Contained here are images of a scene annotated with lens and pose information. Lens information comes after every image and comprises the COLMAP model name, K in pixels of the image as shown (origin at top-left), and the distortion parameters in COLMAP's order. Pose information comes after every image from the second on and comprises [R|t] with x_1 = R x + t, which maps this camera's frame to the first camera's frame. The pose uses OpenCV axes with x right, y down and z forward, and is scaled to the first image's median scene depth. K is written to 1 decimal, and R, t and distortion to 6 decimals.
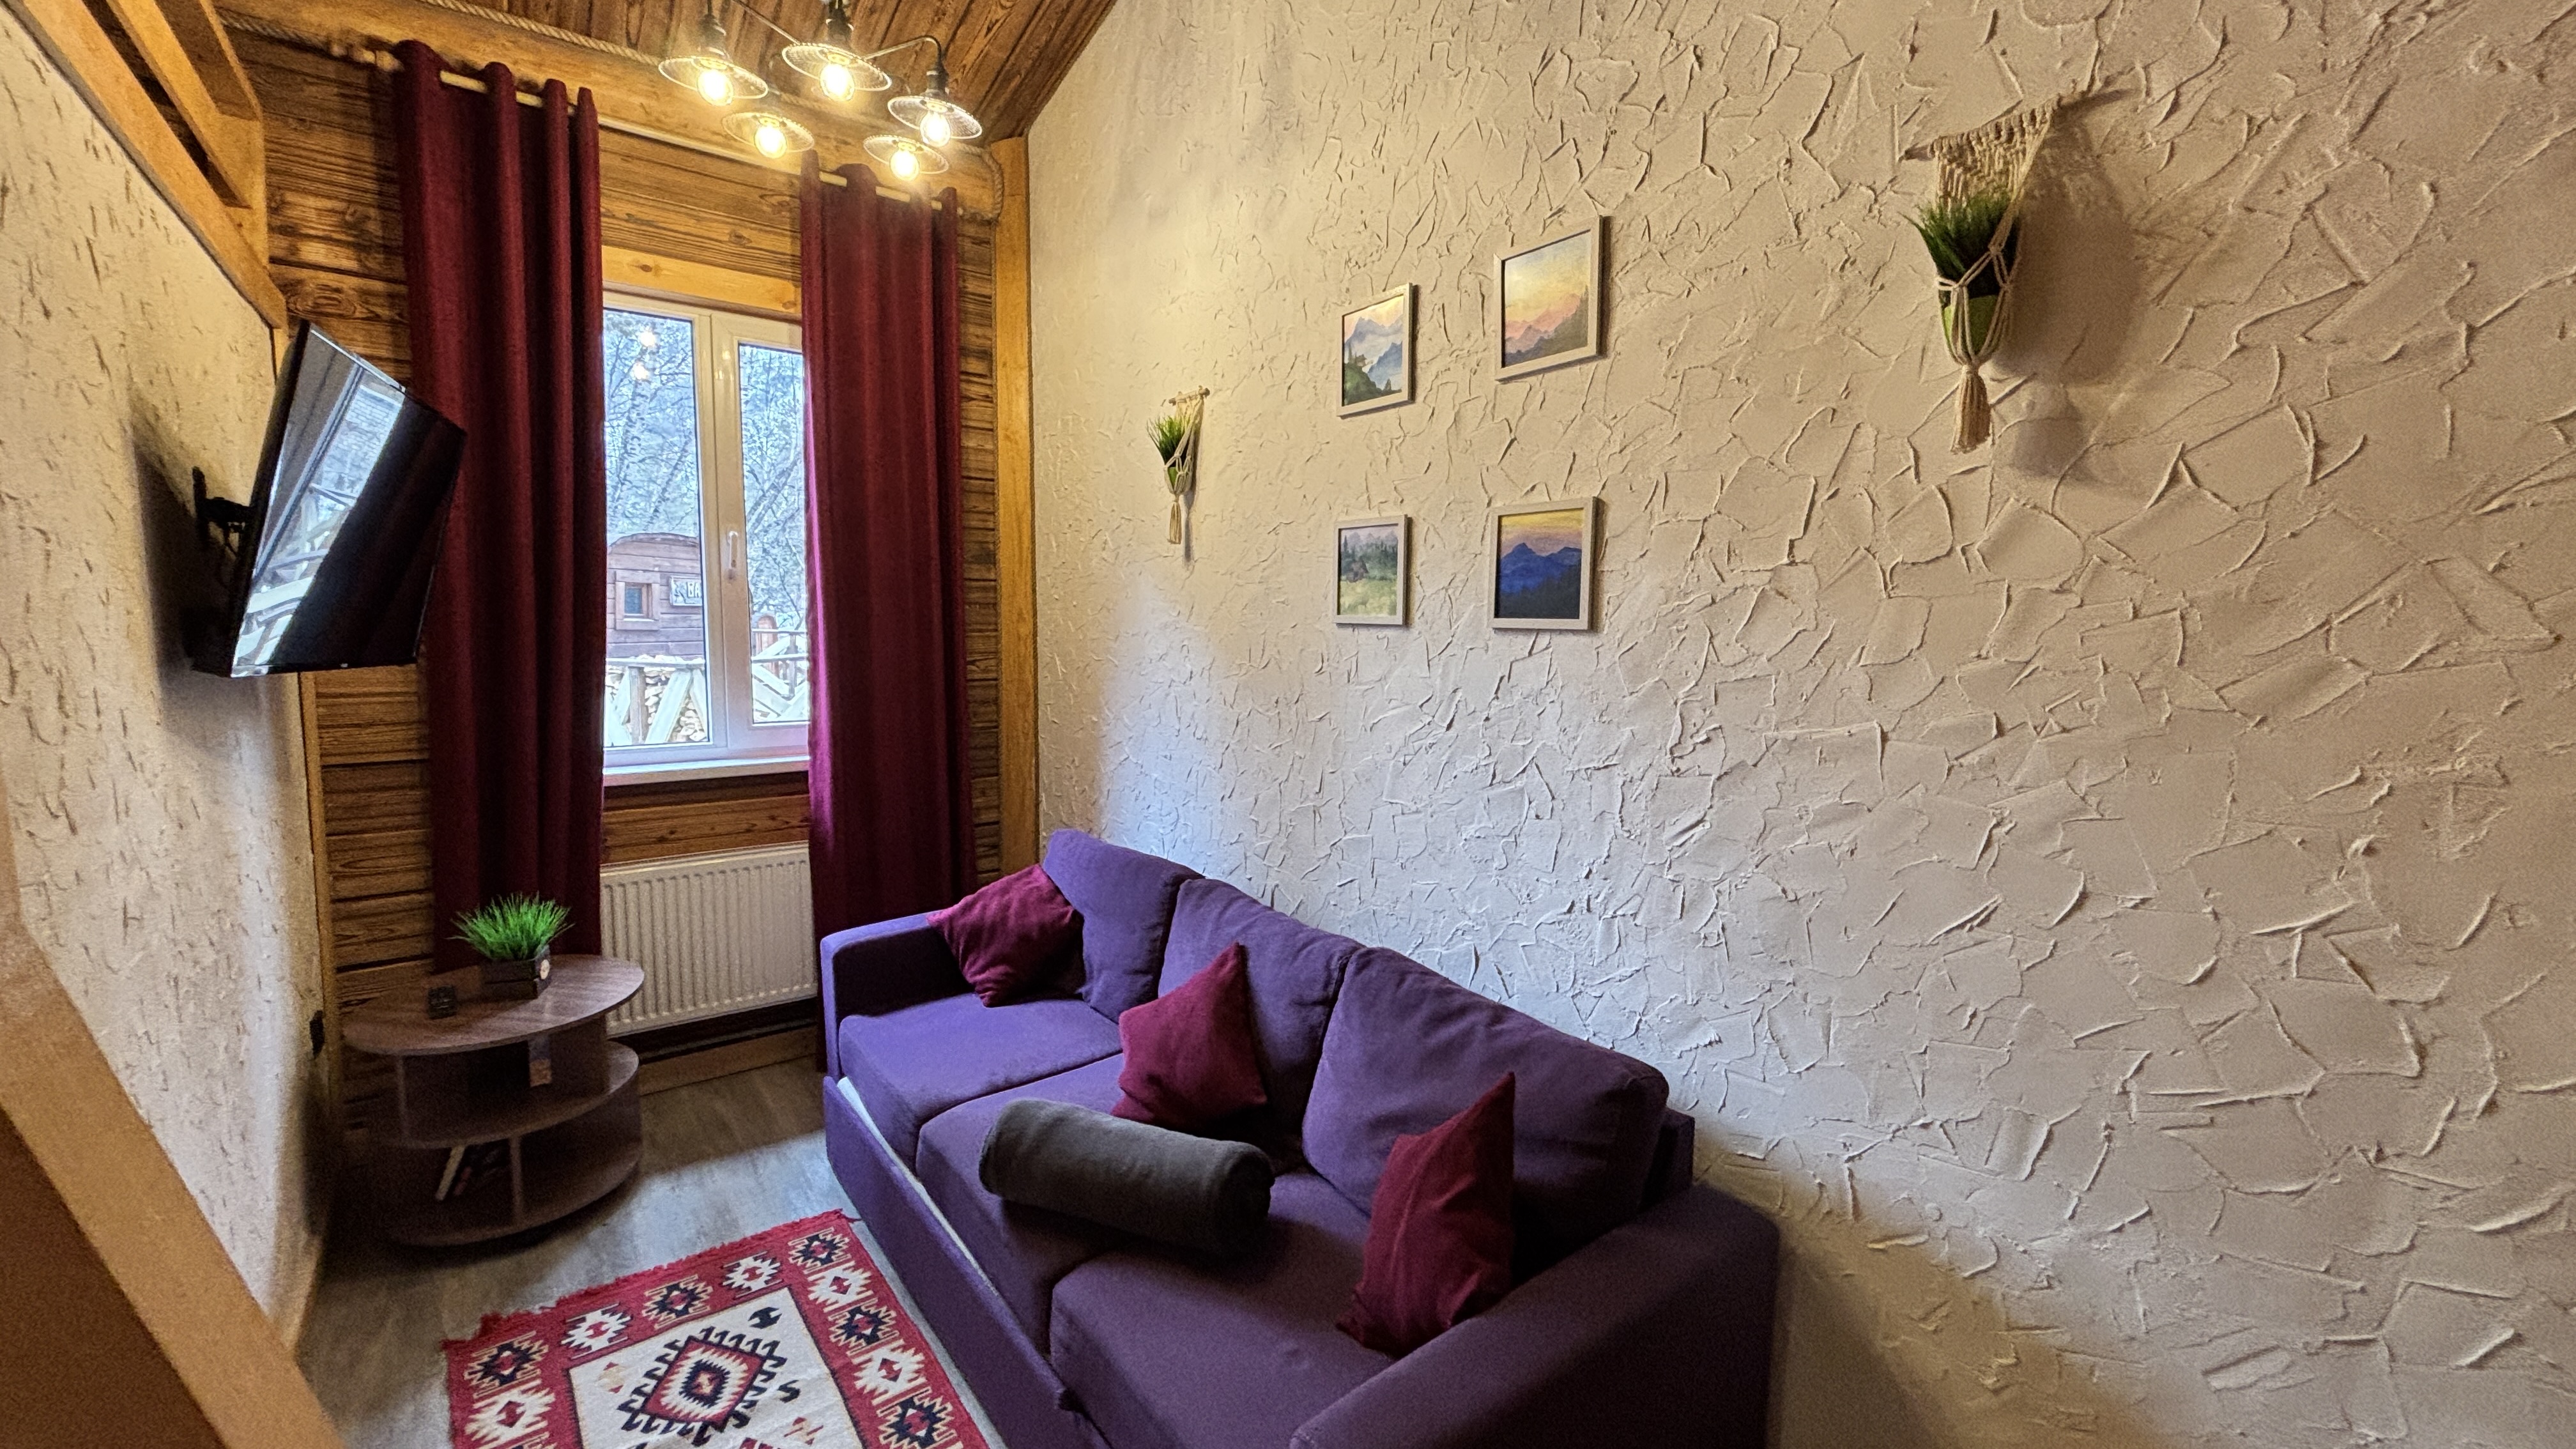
lens RADIAL K [[1046.1, 0, 1284.5], [0, 1046.1, 713.1], [0, 0, 1]] dist [0.002245, 0.000315]
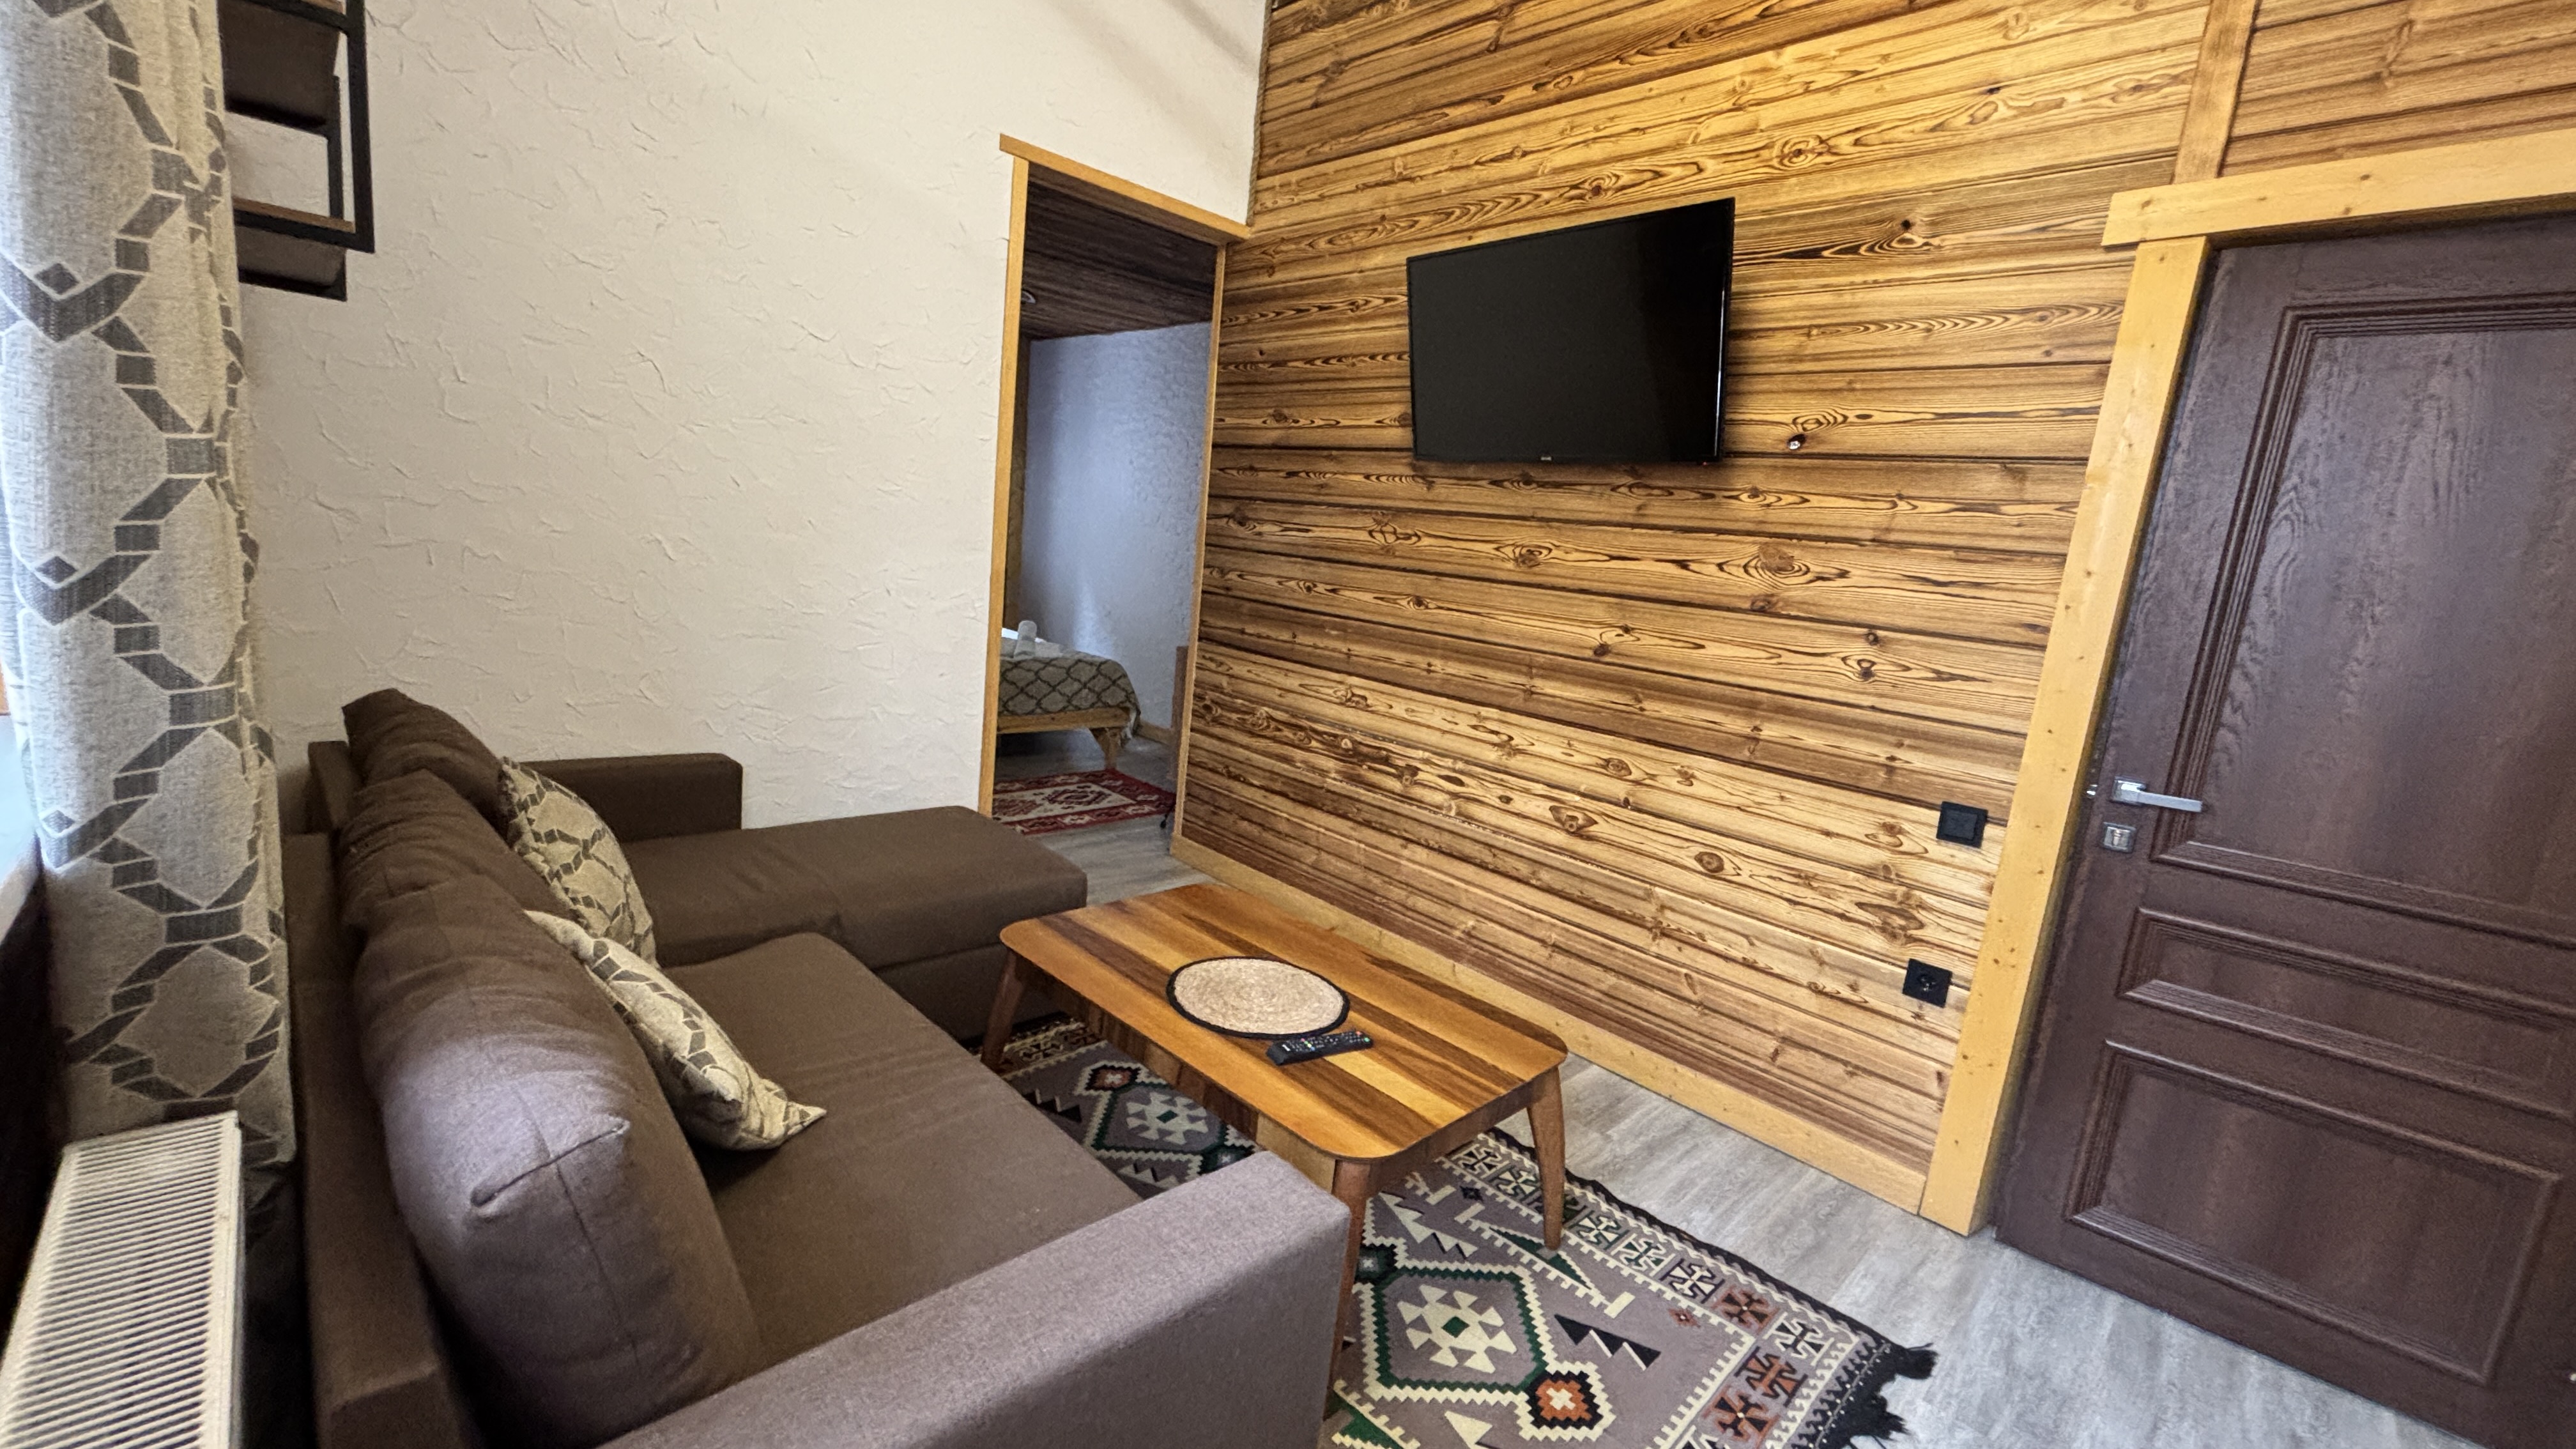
lens RADIAL K [[1046.1, 0, 1284.5], [0, 1046.1, 713.1], [0, 0, 1]] dist [0.002245, 0.000315]
pose [[0.096585, 0.168808, -0.980905, 1.580703], [-0.194410, 0.969730, 0.147743, 0.018699], [0.976154, 0.176428, 0.126479, 1.014746]]
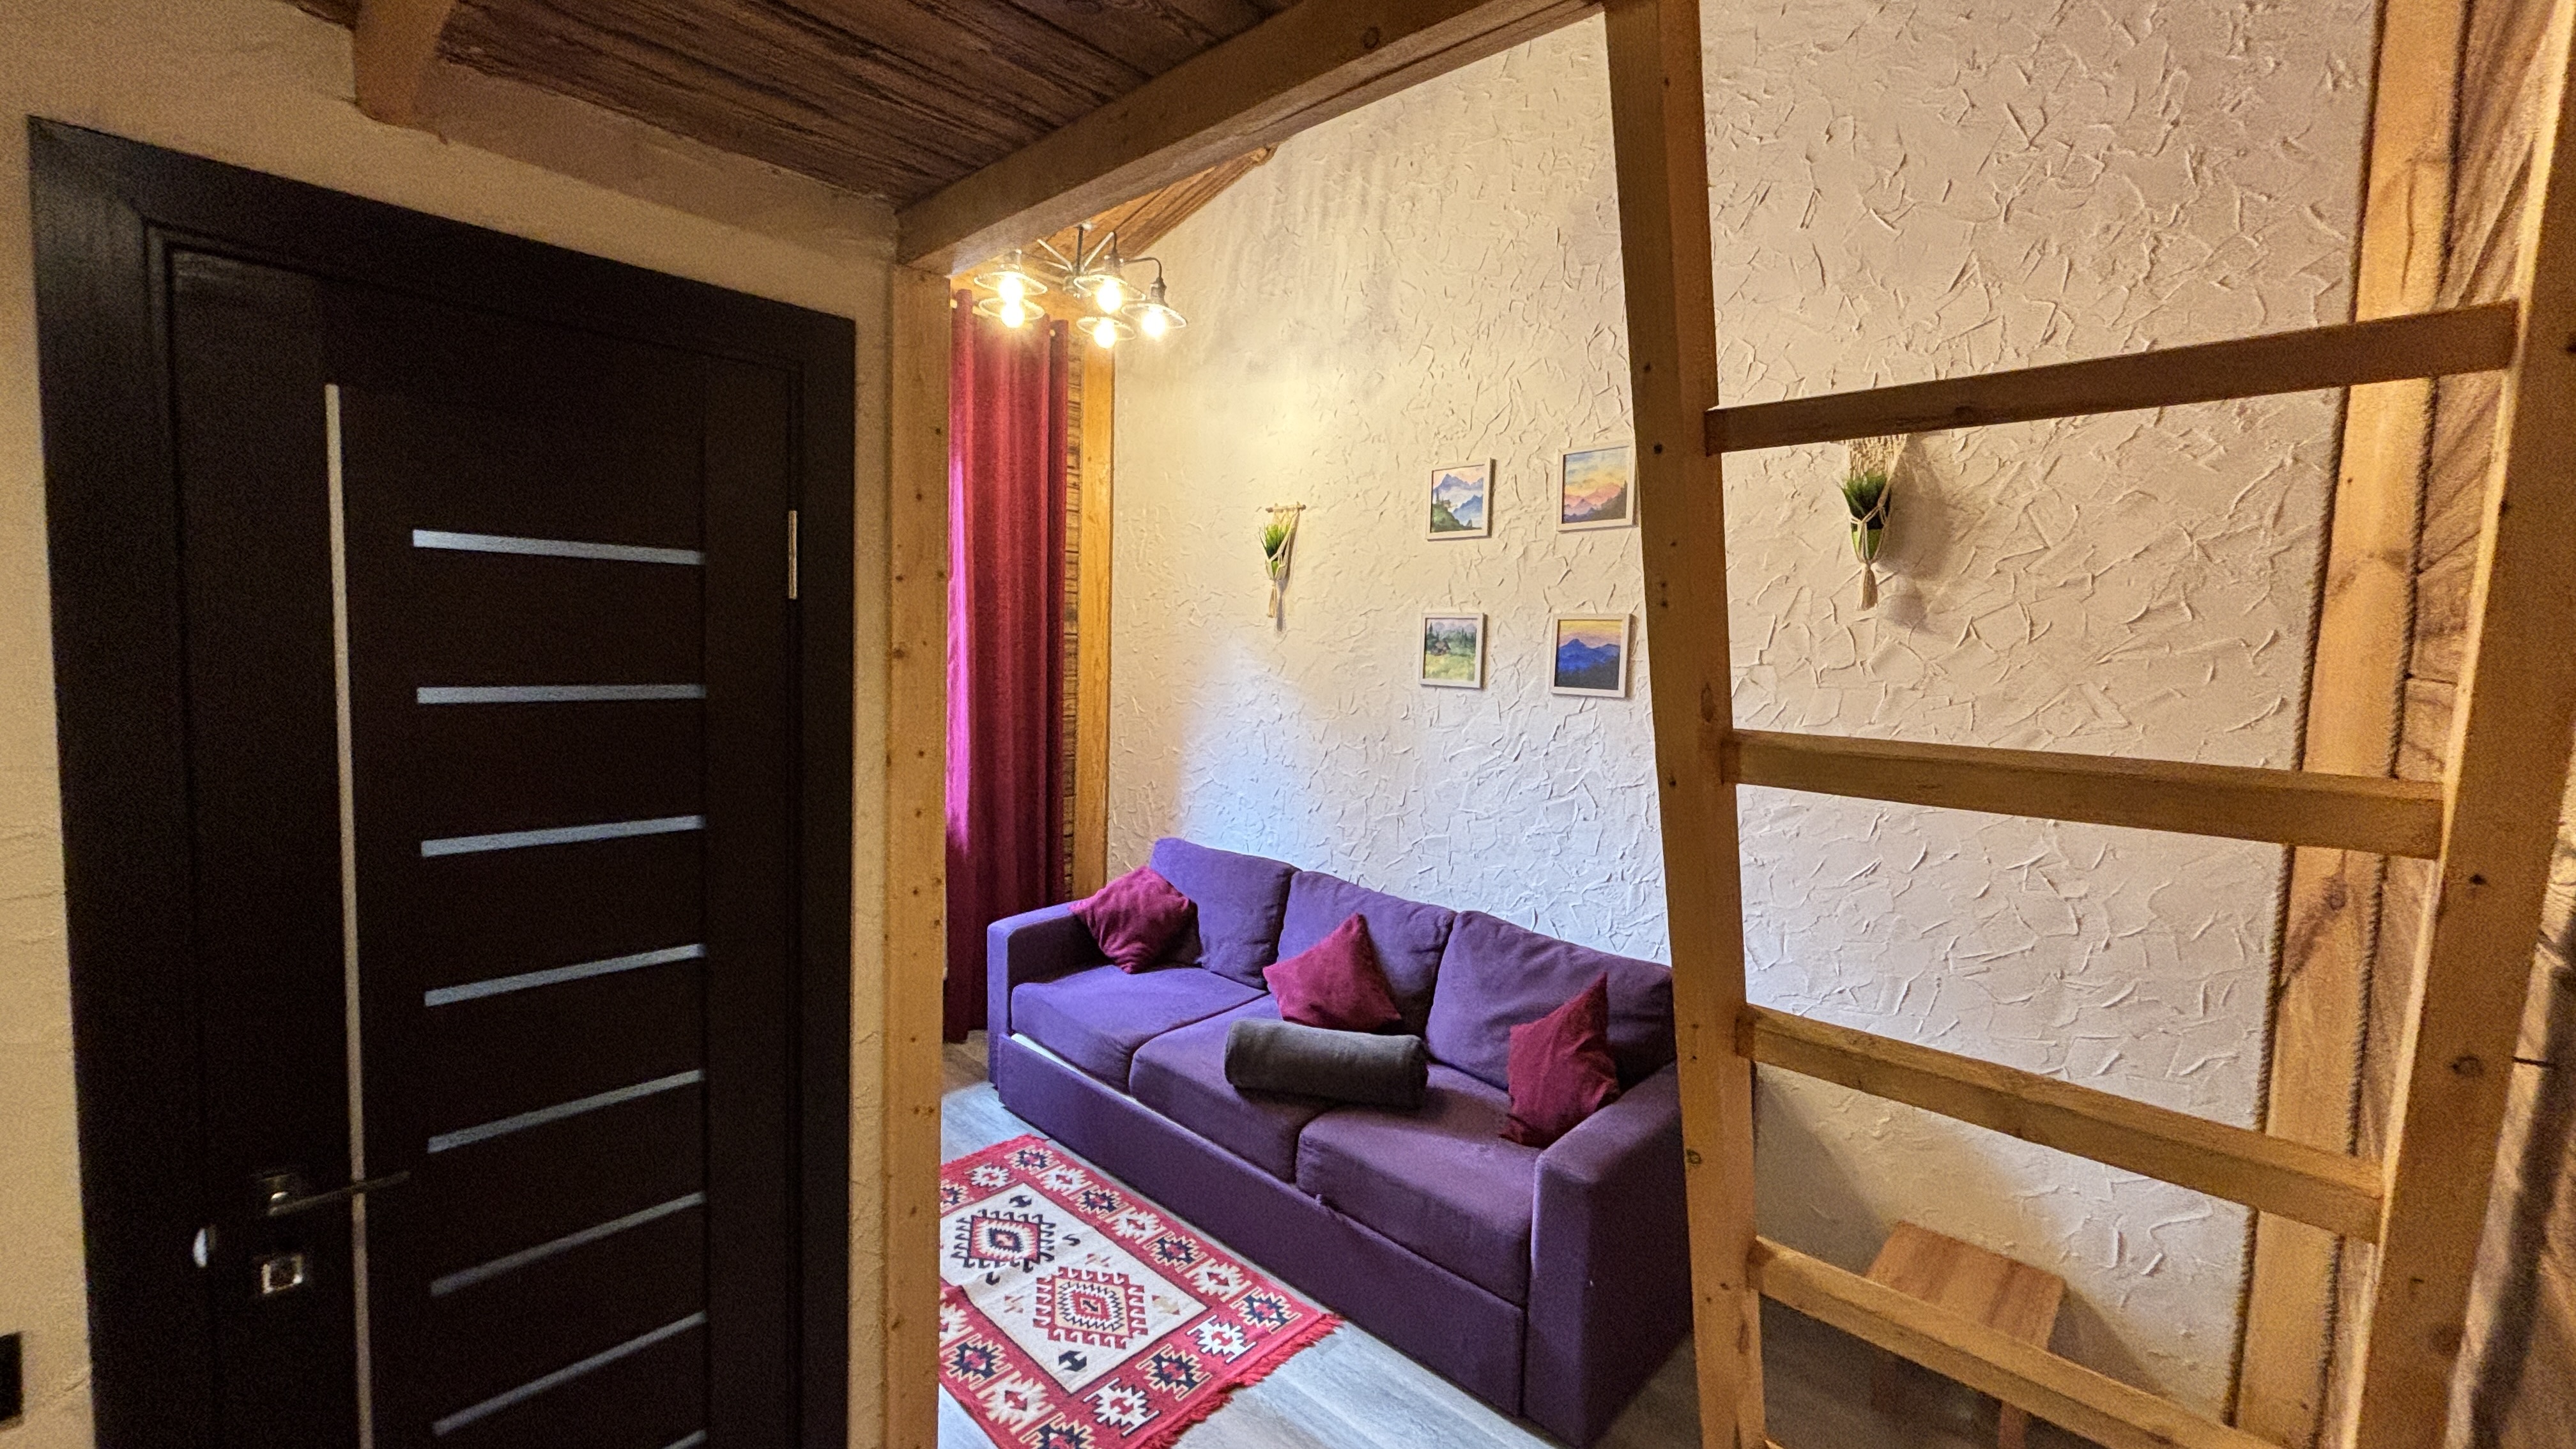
lens RADIAL K [[1043.1, 0, 1288.3], [0, 1043.1, 710.3], [0, 0, 1]] dist [0.040581, -0.056337]
pose [[0.986974, 0.012614, 0.160387, -0.376466], [-0.007954, 0.999528, -0.029662, -0.008518], [-0.160686, 0.028000, 0.986608, -0.380909]]
